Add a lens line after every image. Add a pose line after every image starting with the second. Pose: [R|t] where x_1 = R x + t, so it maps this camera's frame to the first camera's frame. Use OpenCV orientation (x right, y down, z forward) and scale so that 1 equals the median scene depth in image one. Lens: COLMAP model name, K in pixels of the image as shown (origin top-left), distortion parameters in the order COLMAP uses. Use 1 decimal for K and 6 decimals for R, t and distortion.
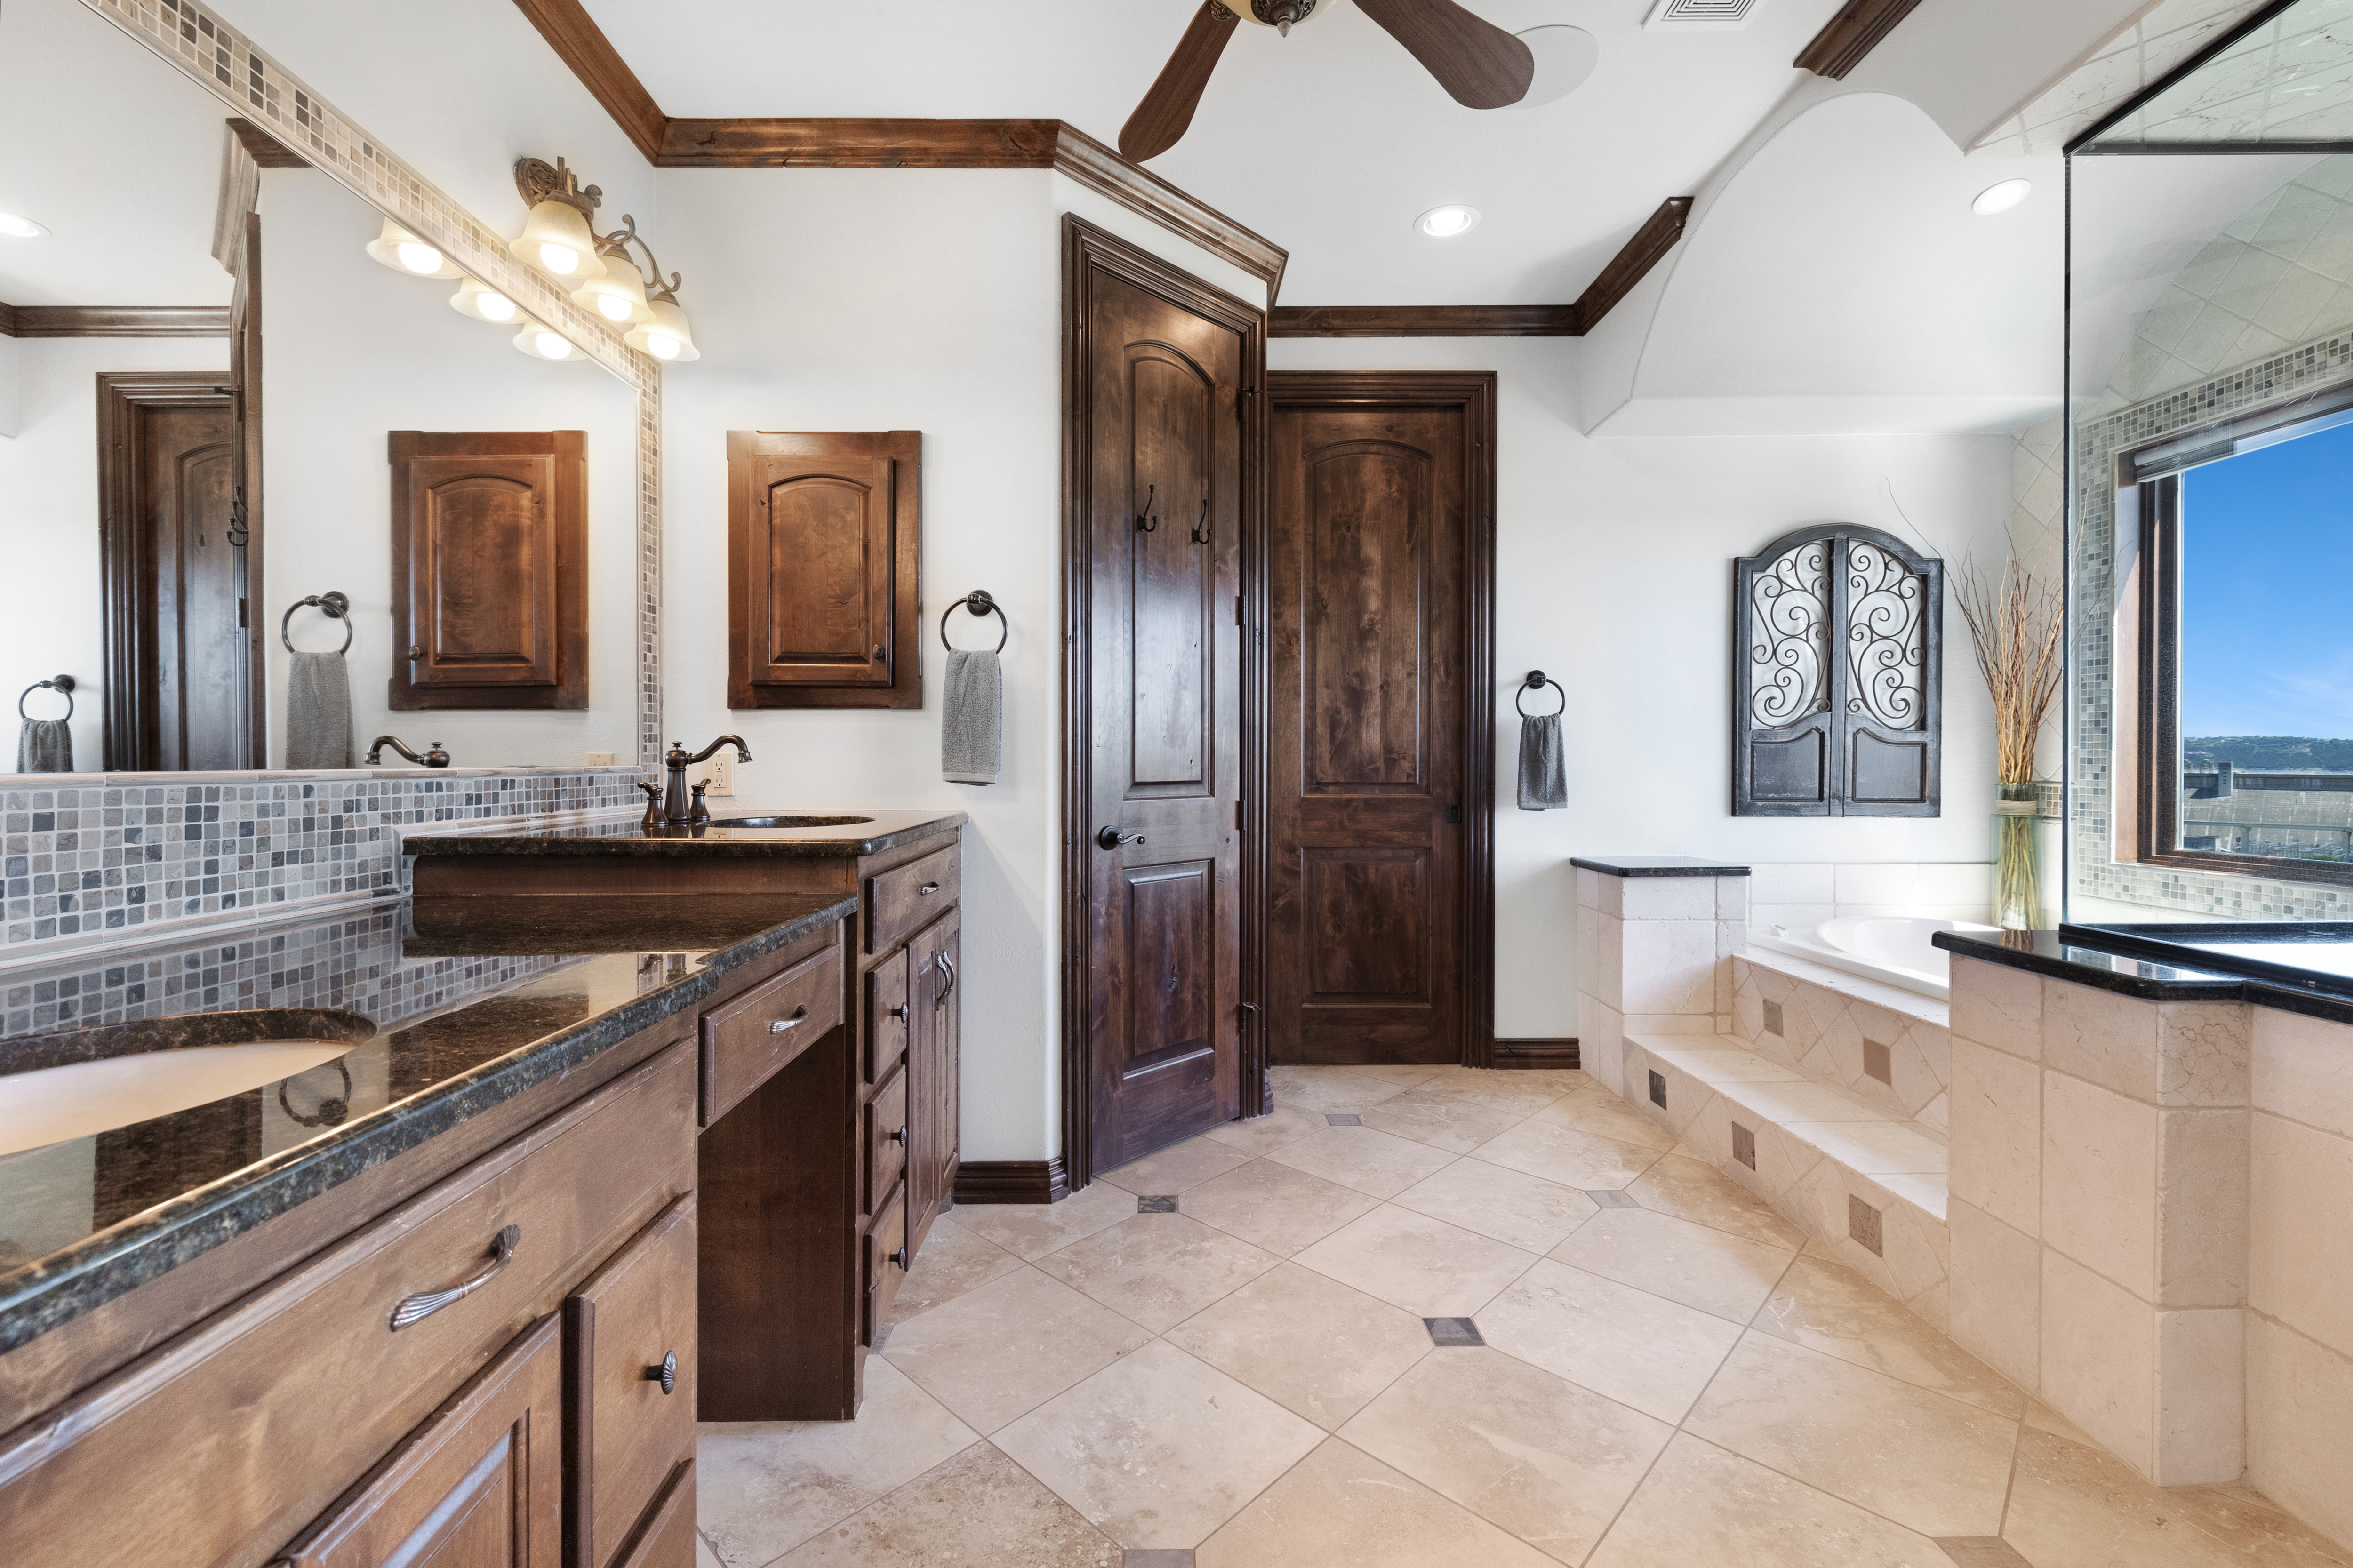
lens RADIAL K [[1006.2, 0, 1149.4], [0, 1006.2, 758.2], [0, 0, 1]] dist [0.005652, -0.001541]
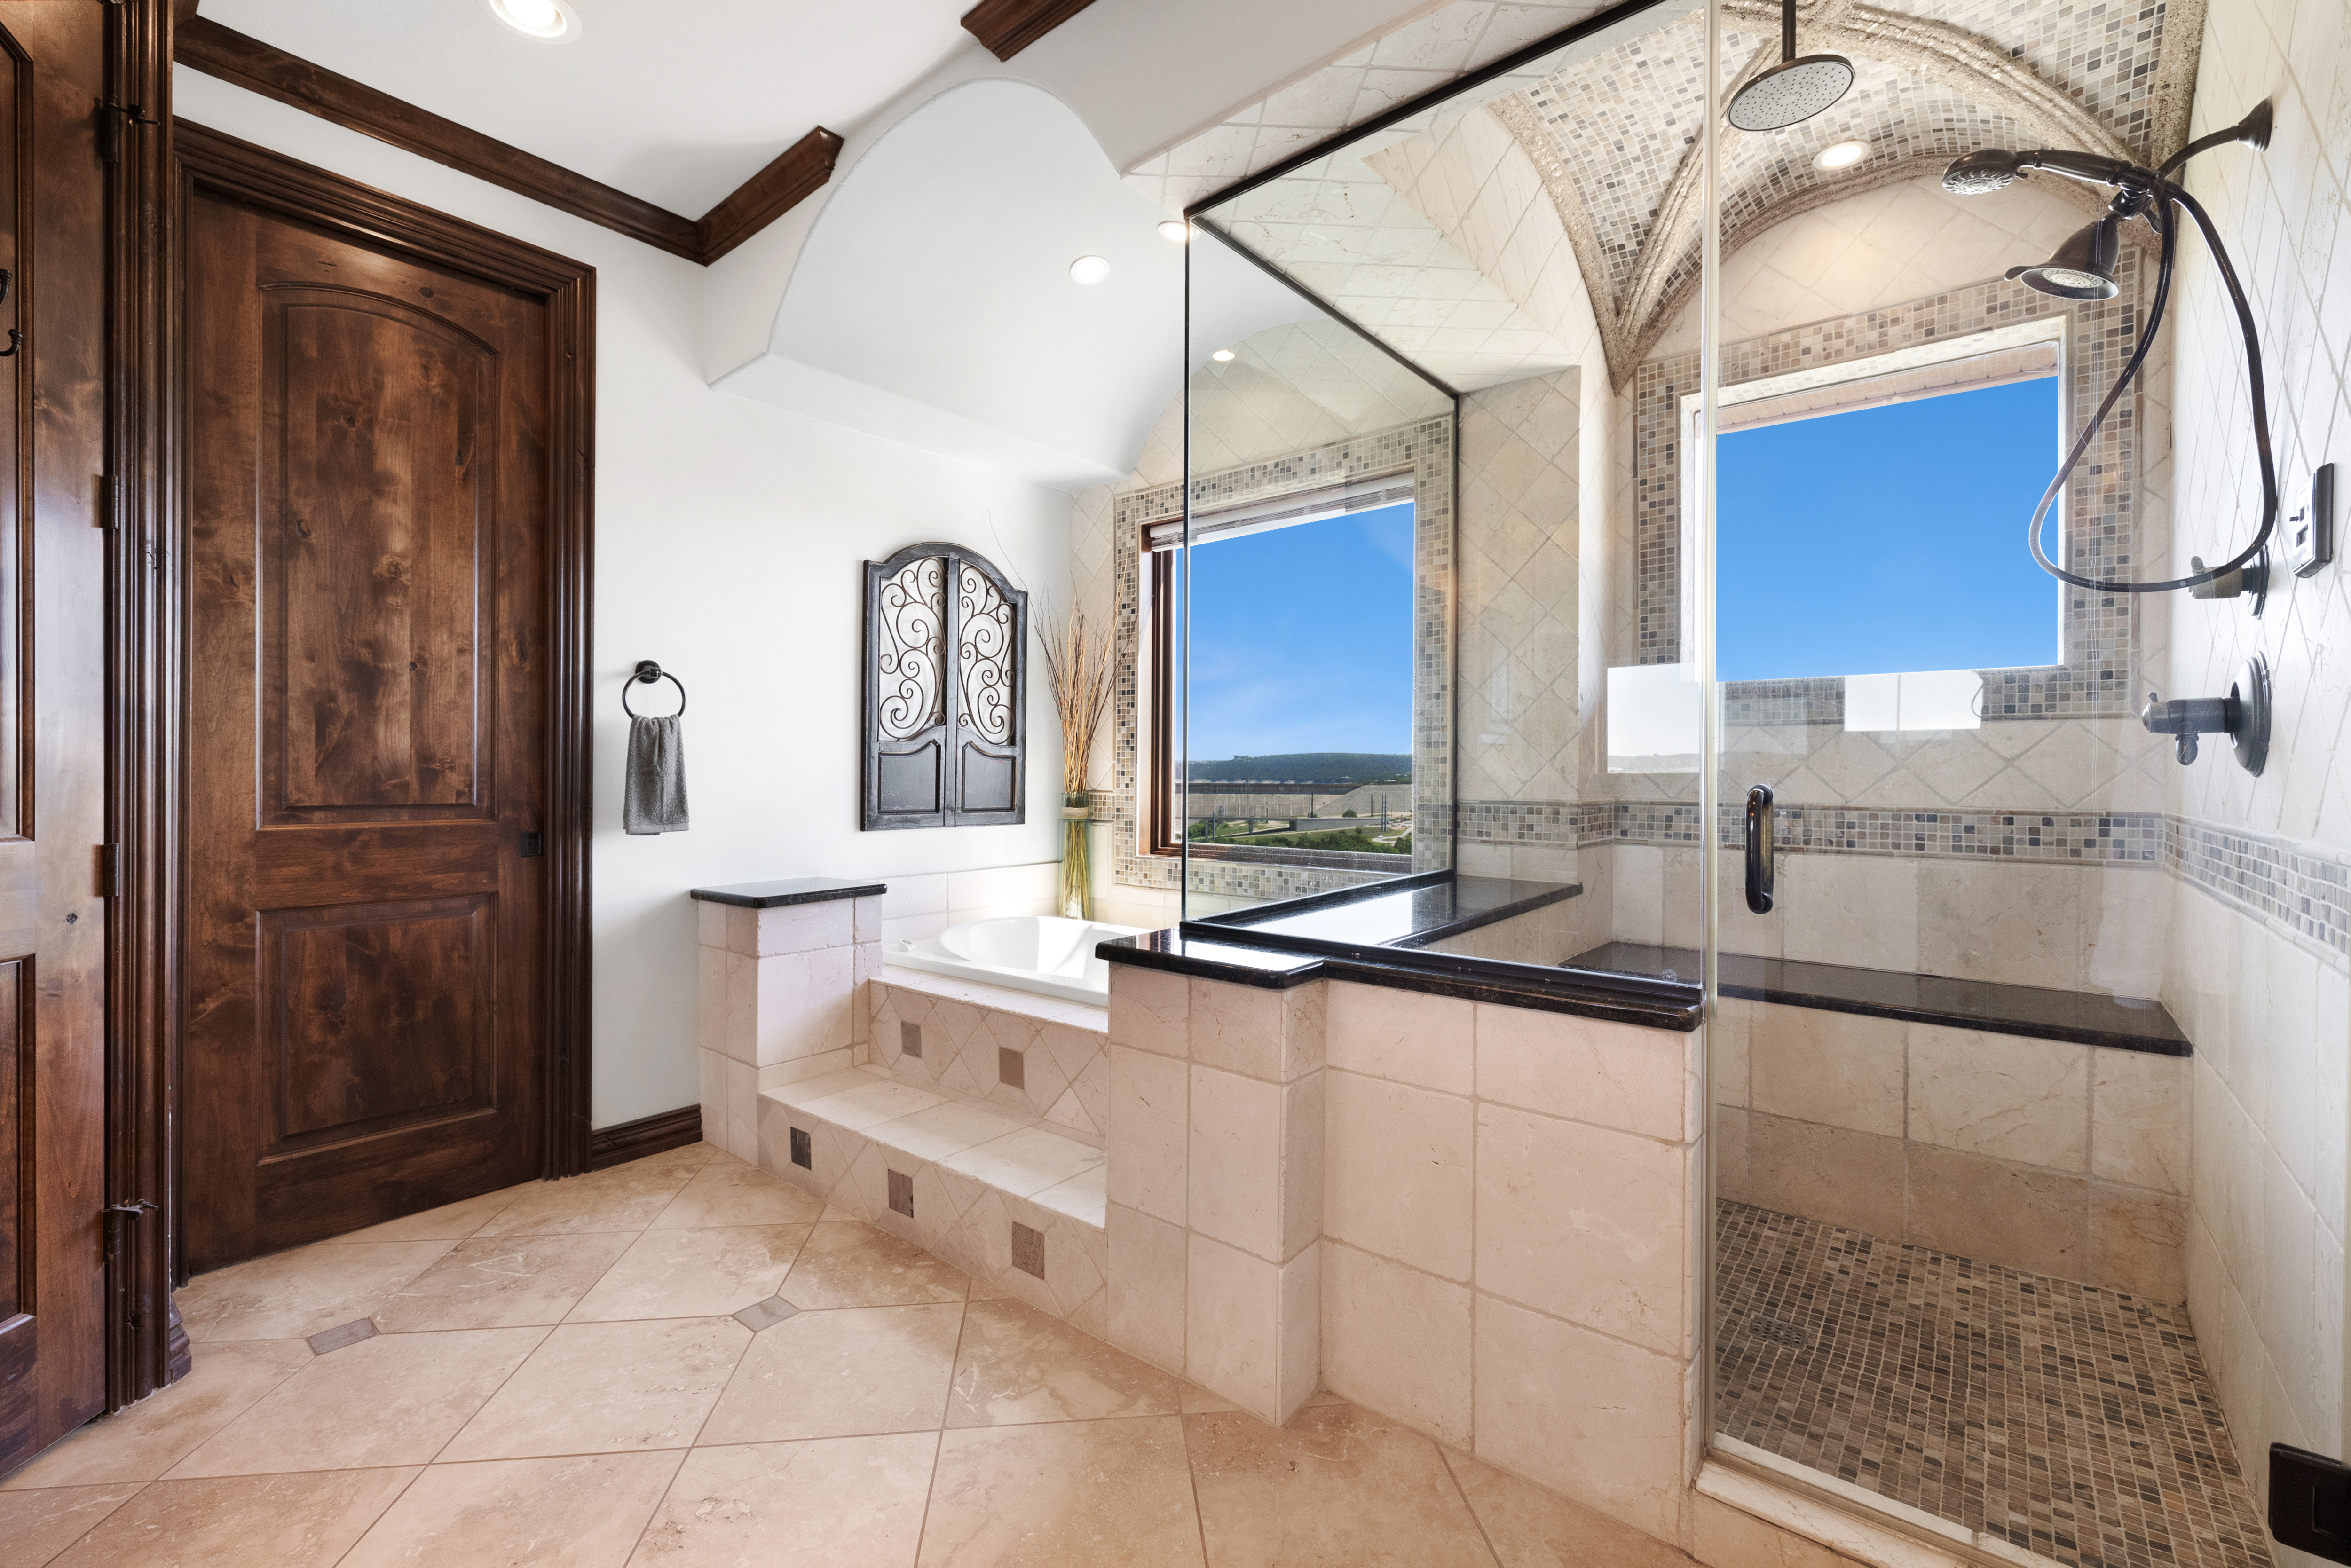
lens RADIAL K [[1005.4, 0, 1171.9], [0, 1005.4, 774.8], [0, 0, 1]] dist [0.005652, -0.001541]
pose [[0.635952, -0.000930, 0.771728, 0.033076], [-0.002060, 0.999994, 0.002903, 0.001189], [-0.771726, -0.003436, 0.635946, 0.185623]]
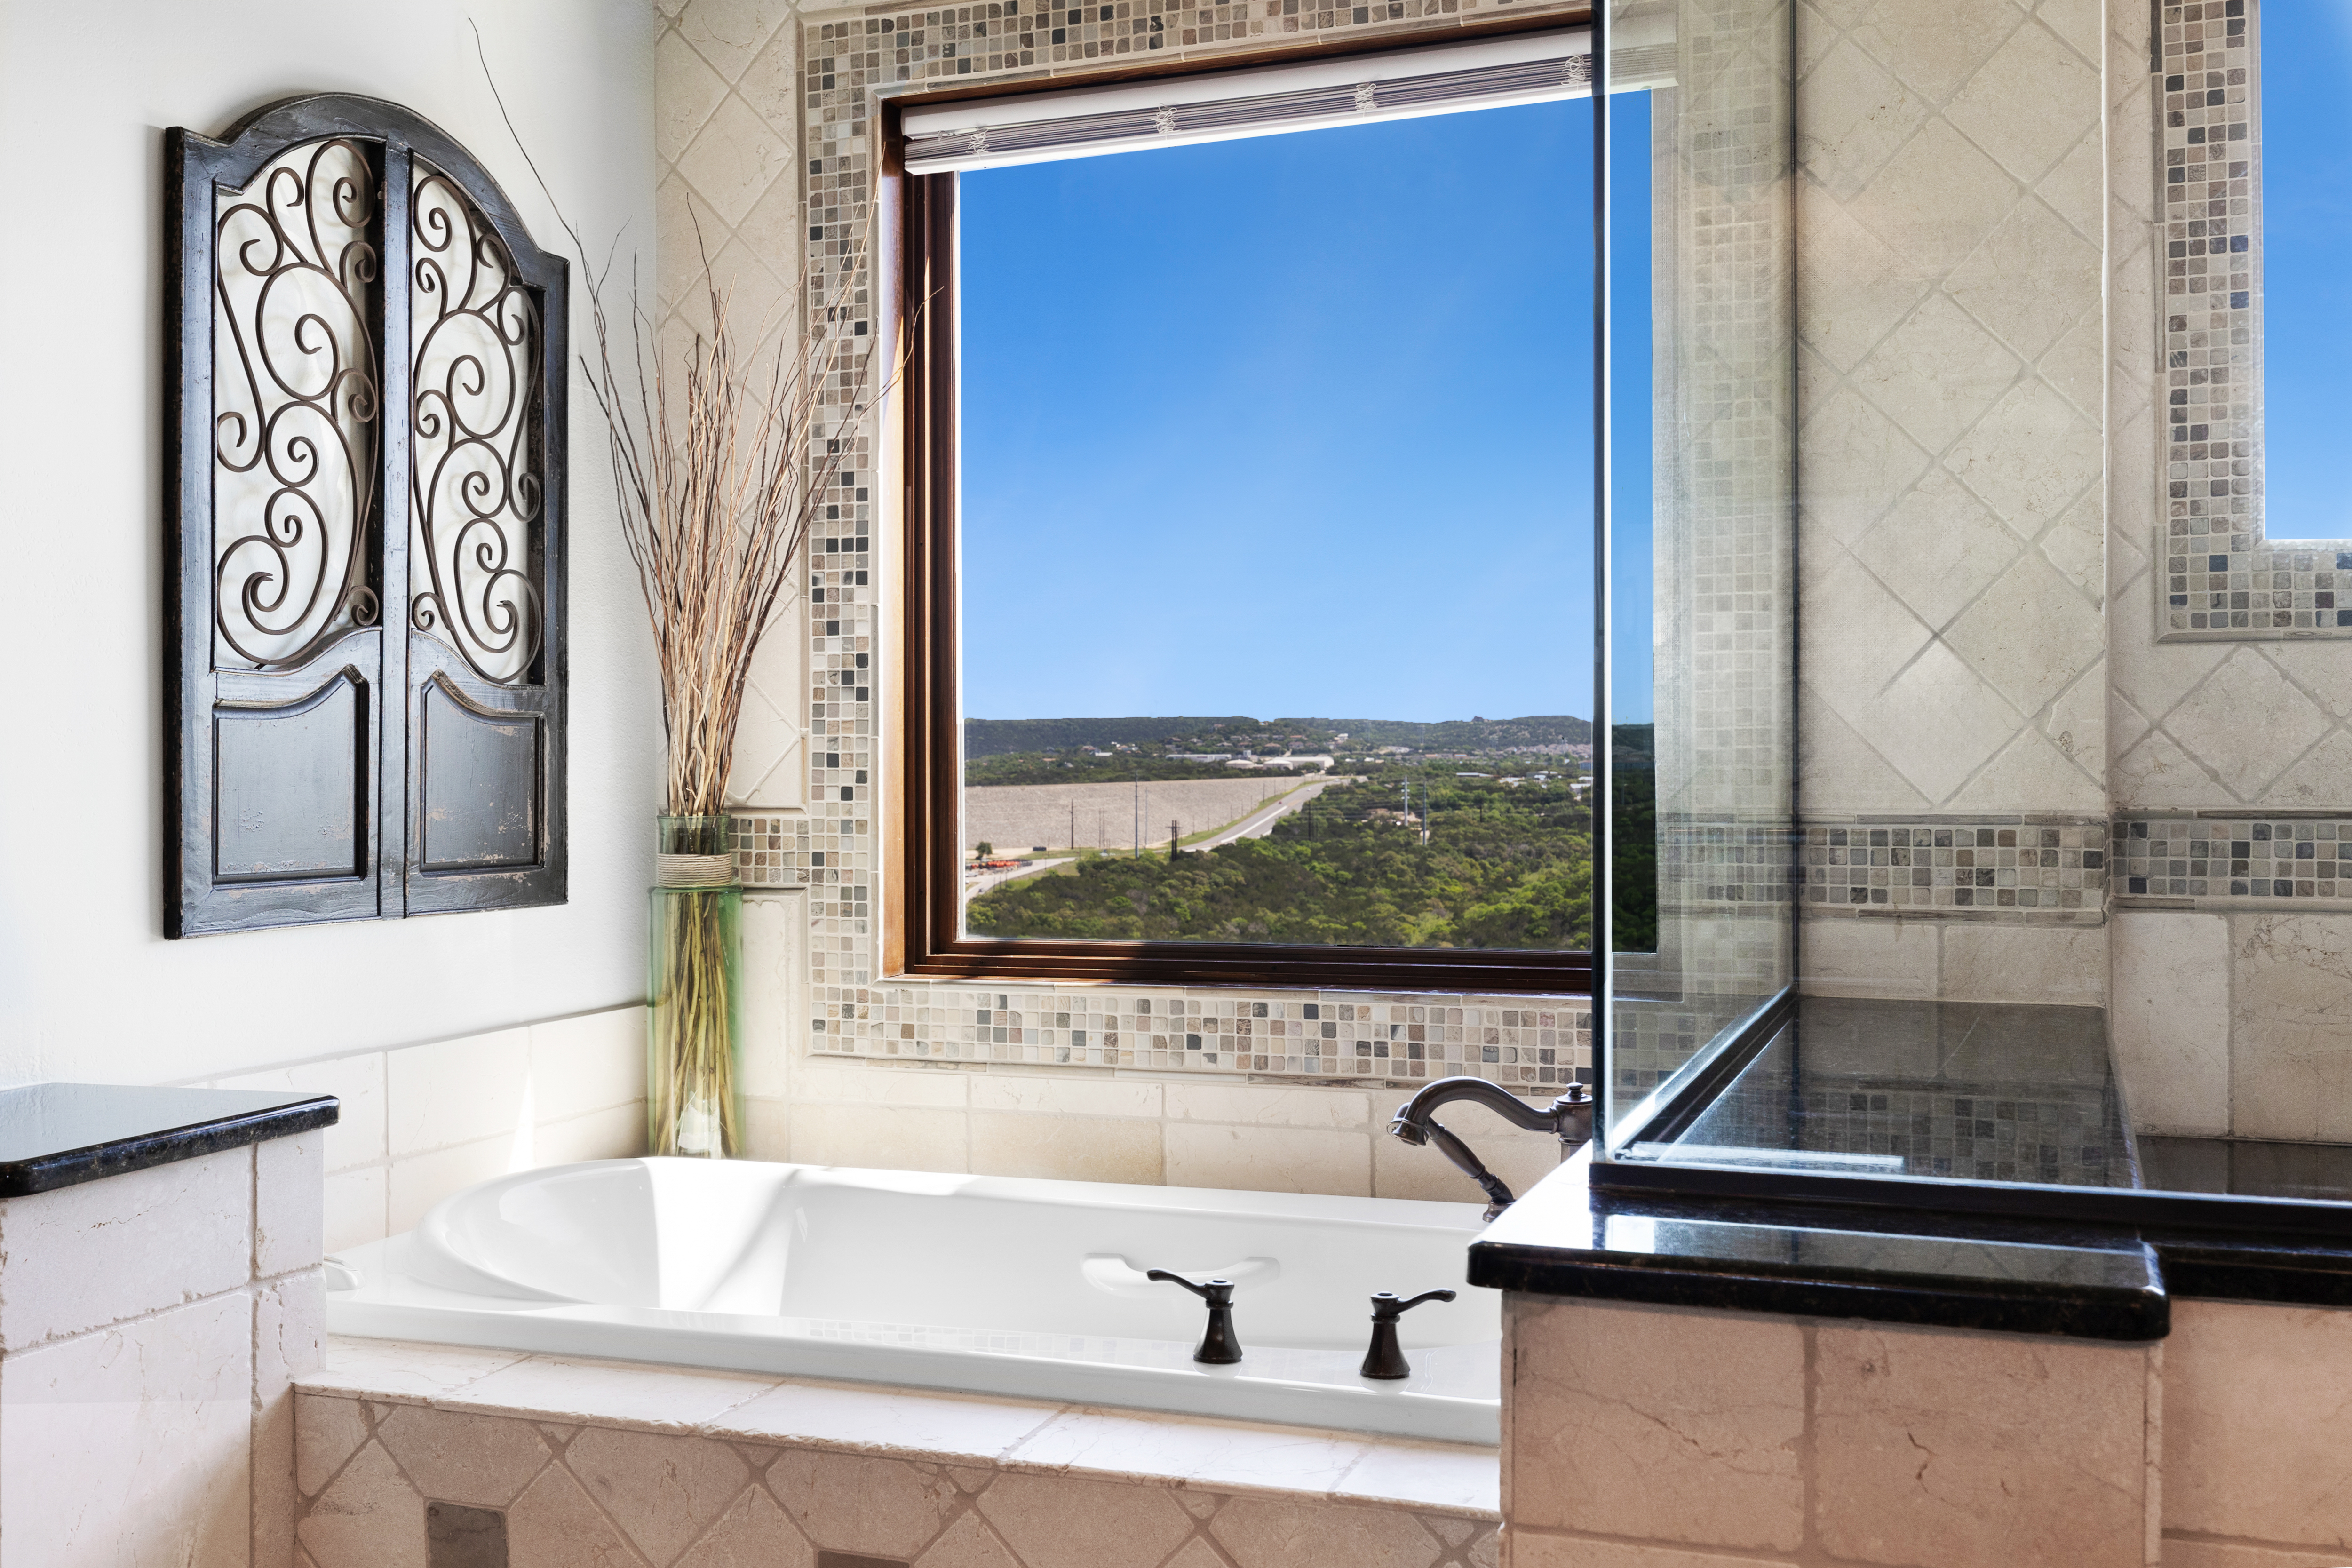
lens RADIAL K [[2329.3, 0, 1179.7], [0, 2329.3, 773.2], [0, 0, 1]] dist [0.013410, 0.000000]
pose [[0.349268, -0.008004, 0.936989, -0.002316], [0.007317, 0.999956, 0.005815, 0.003587], [-0.936994, 0.004825, 0.349312, 0.491134]]
